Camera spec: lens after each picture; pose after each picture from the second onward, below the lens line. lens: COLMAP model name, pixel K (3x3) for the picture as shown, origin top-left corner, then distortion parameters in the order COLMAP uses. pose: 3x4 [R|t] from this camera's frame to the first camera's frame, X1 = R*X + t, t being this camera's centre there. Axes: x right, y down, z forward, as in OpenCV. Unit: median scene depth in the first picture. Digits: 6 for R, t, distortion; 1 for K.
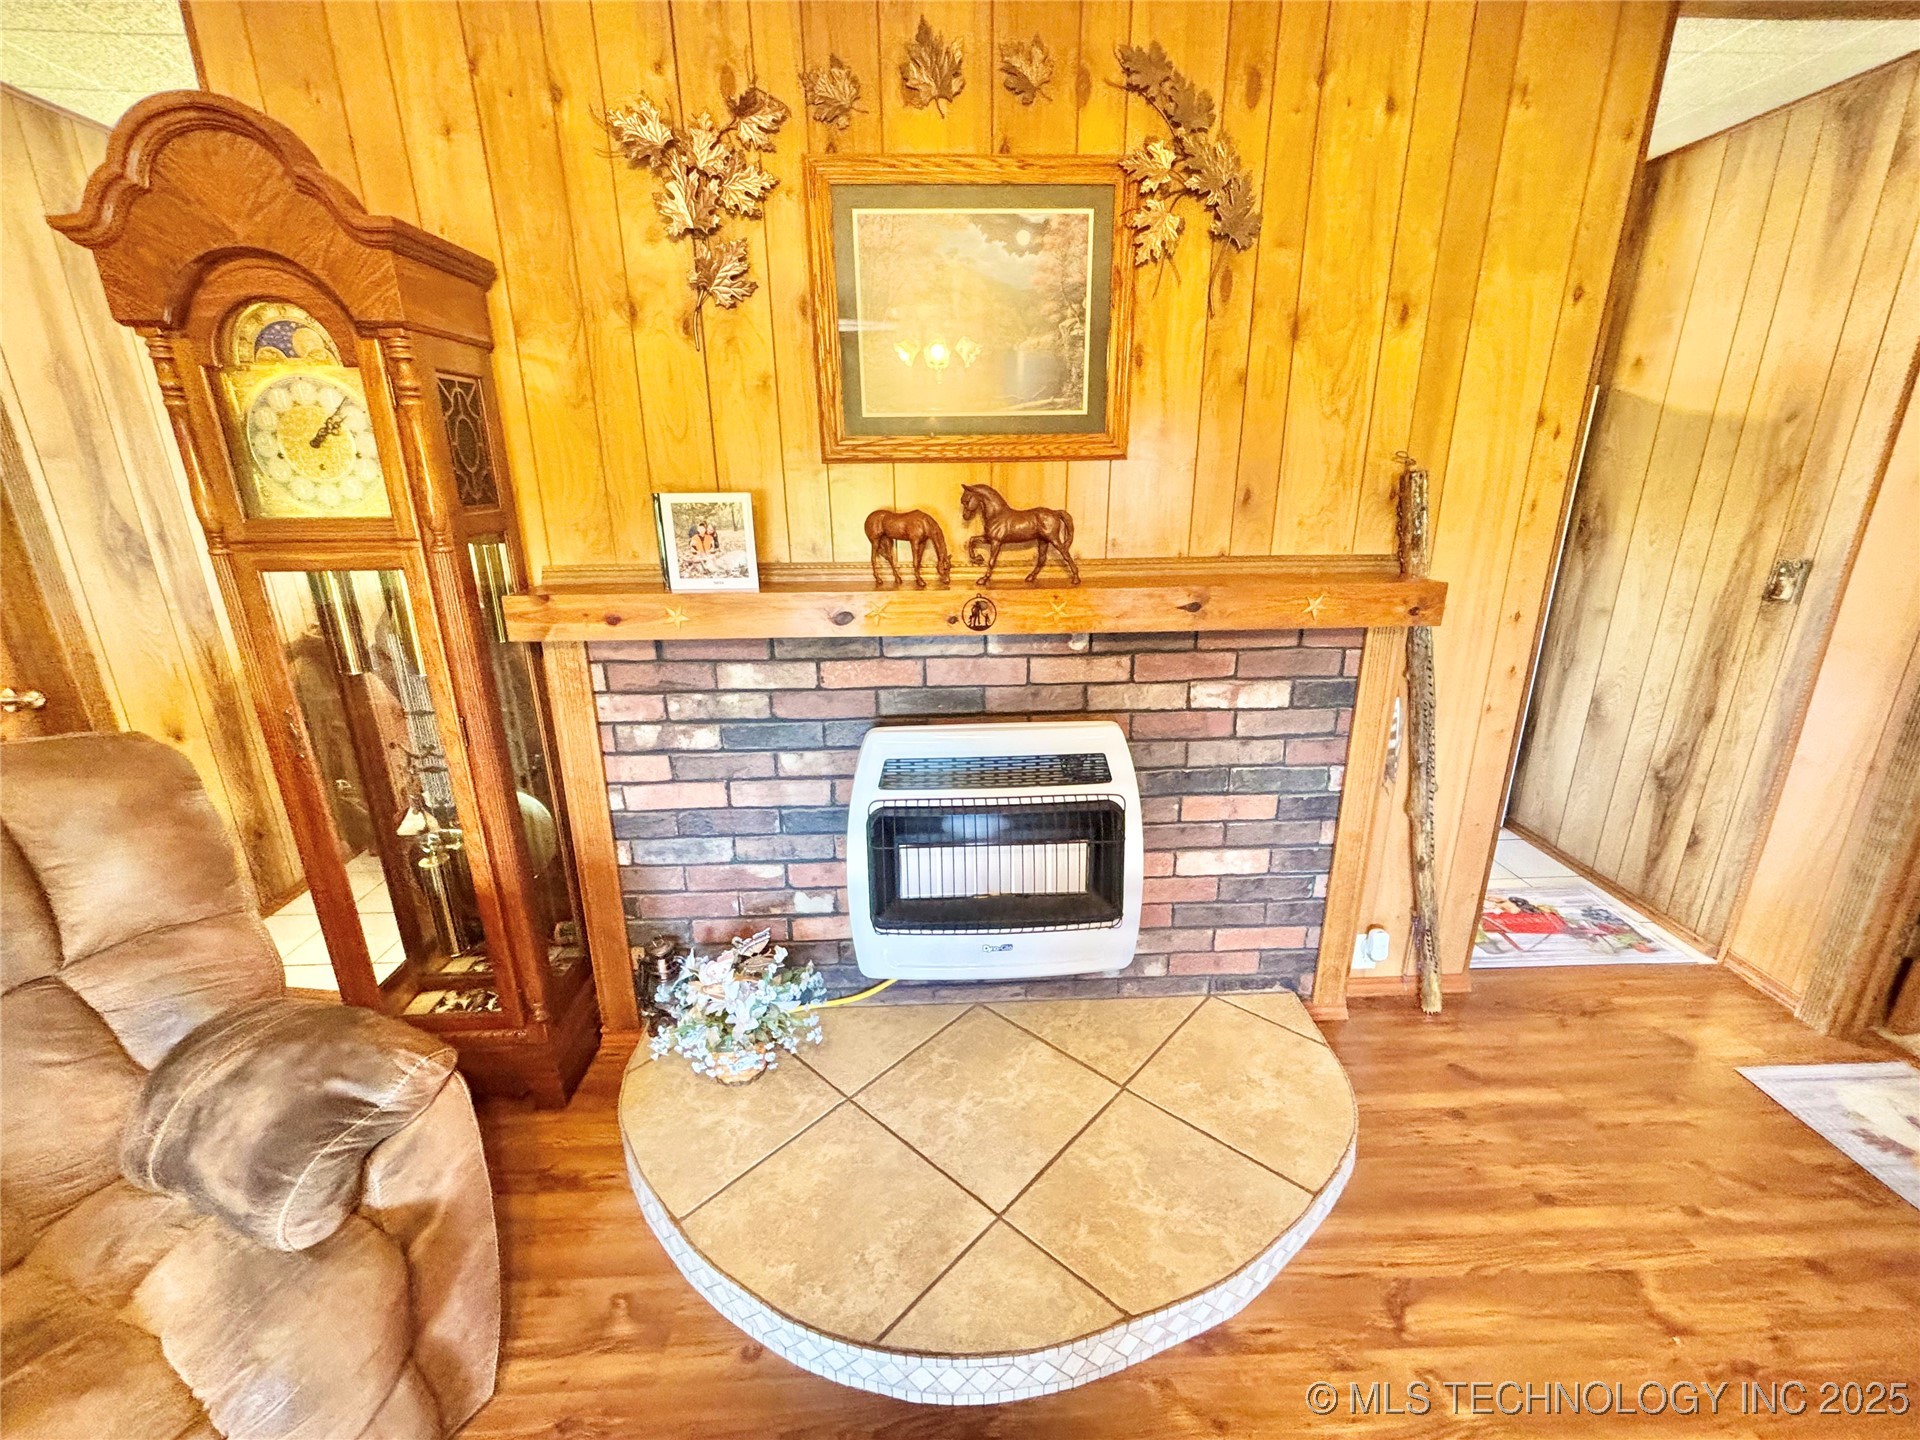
lens RADIAL K [[787.5, 0, 961.4], [0, 787.5, 711.8], [0, 0, 1]] dist [0.007395, -0.000339]
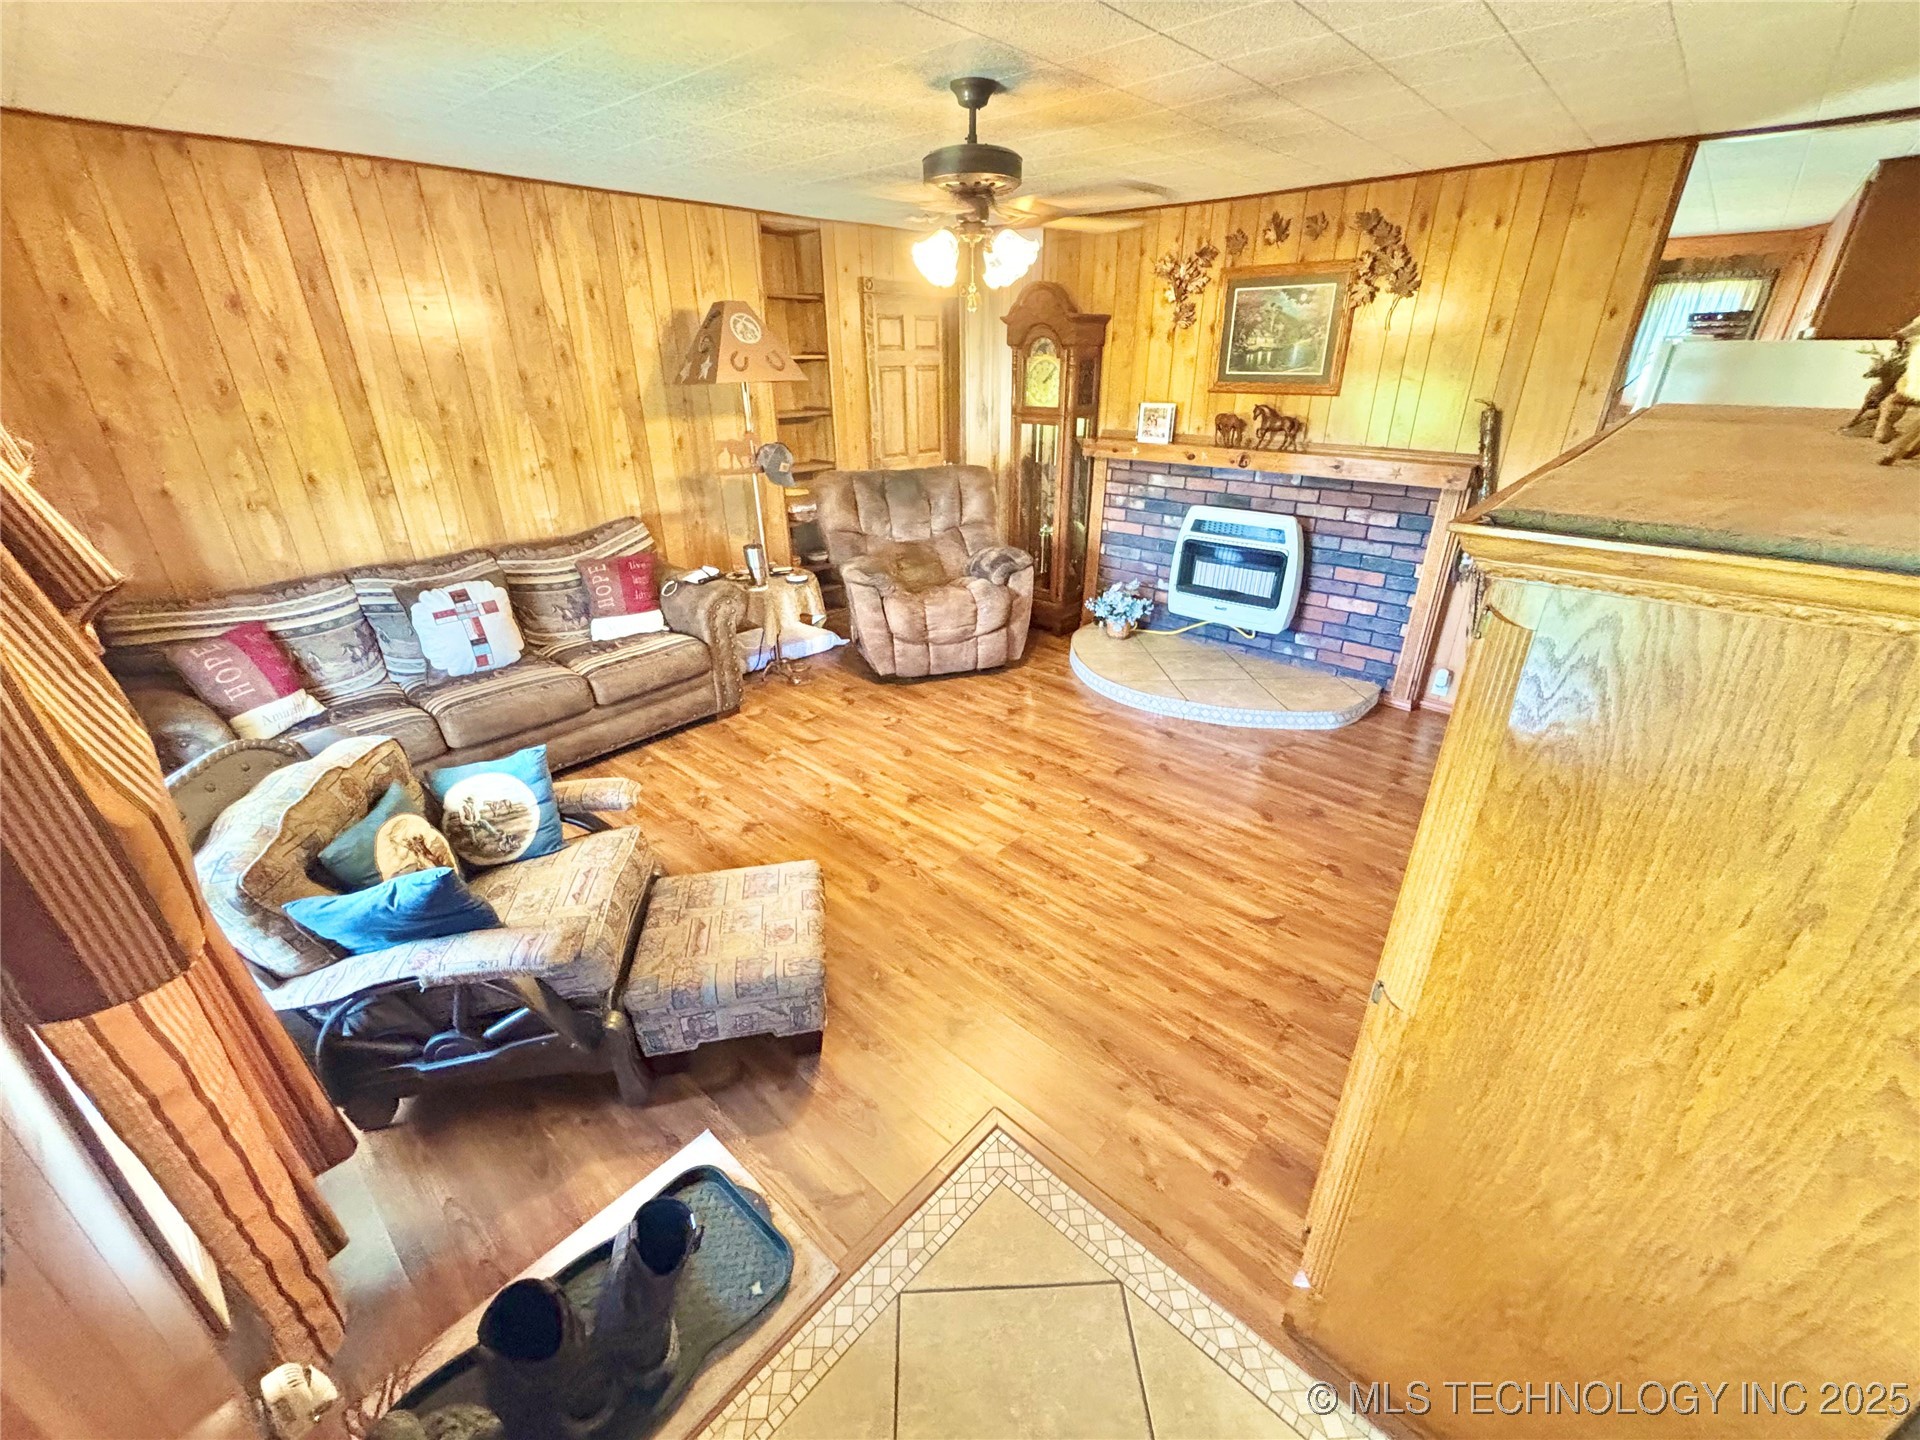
lens RADIAL K [[787.5, 0, 961.4], [0, 787.5, 711.8], [0, 0, 1]] dist [0.007395, -0.000339]
pose [[0.718629, 0.296304, -0.629107, 1.082068], [-0.213495, 0.954996, 0.205919, 0.279593], [0.661810, -0.013668, 0.749547, -1.311479]]
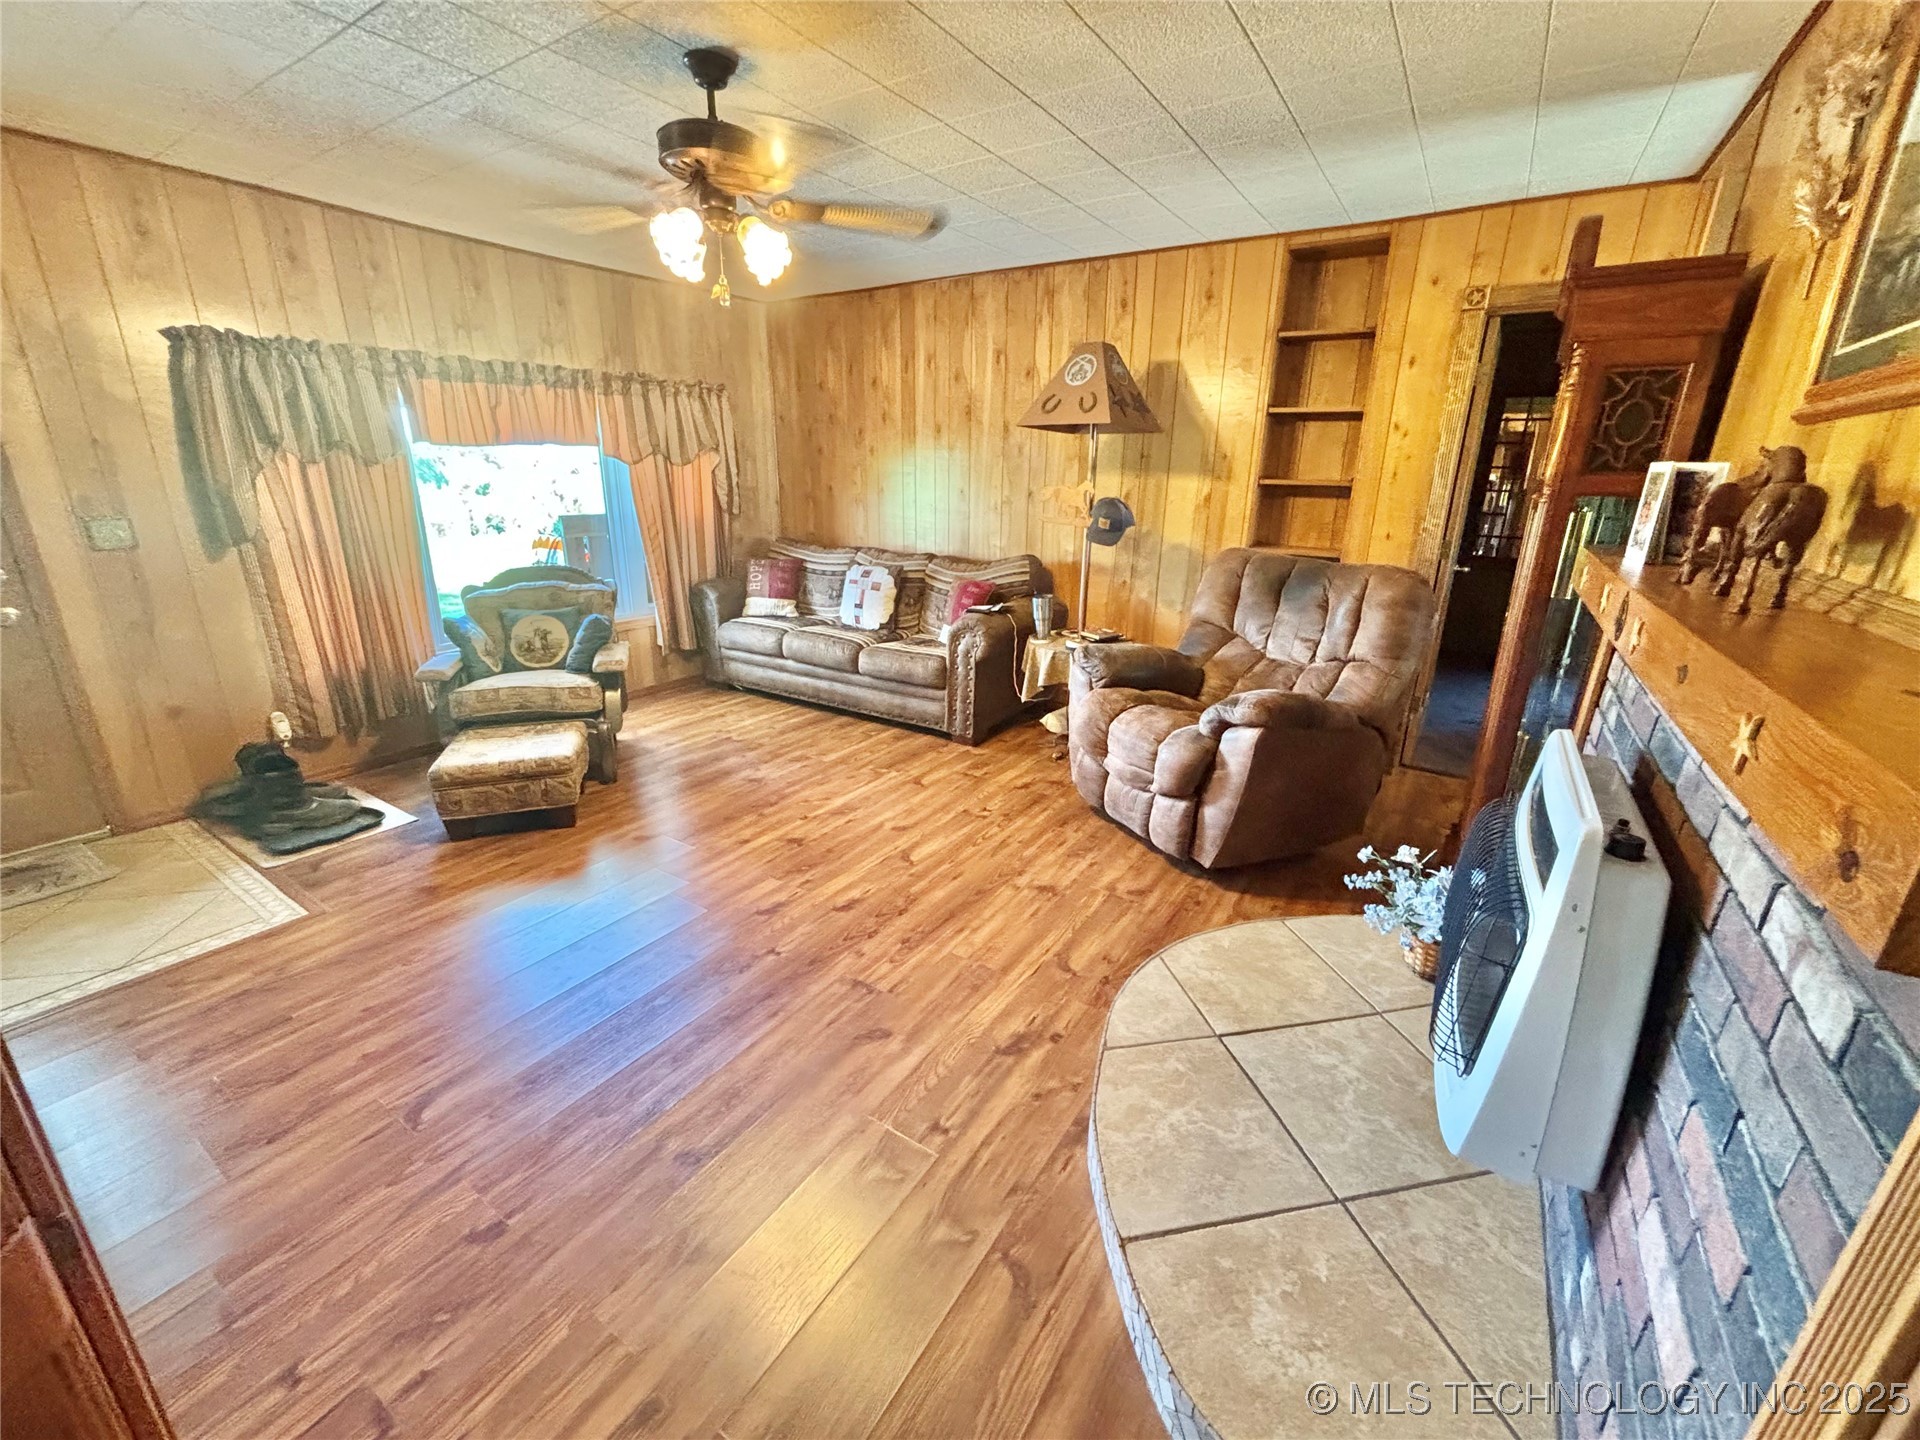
lens RADIAL K [[769.7, 0, 966.1], [0, 769.7, 722.4], [0, 0, 1]] dist [0.000052, 0.000122]
pose [[-0.571163, 0.257917, -0.779263, 0.924300], [-0.262615, 0.842036, 0.471178, -0.211533], [0.777693, 0.473766, -0.413207, 0.812065]]
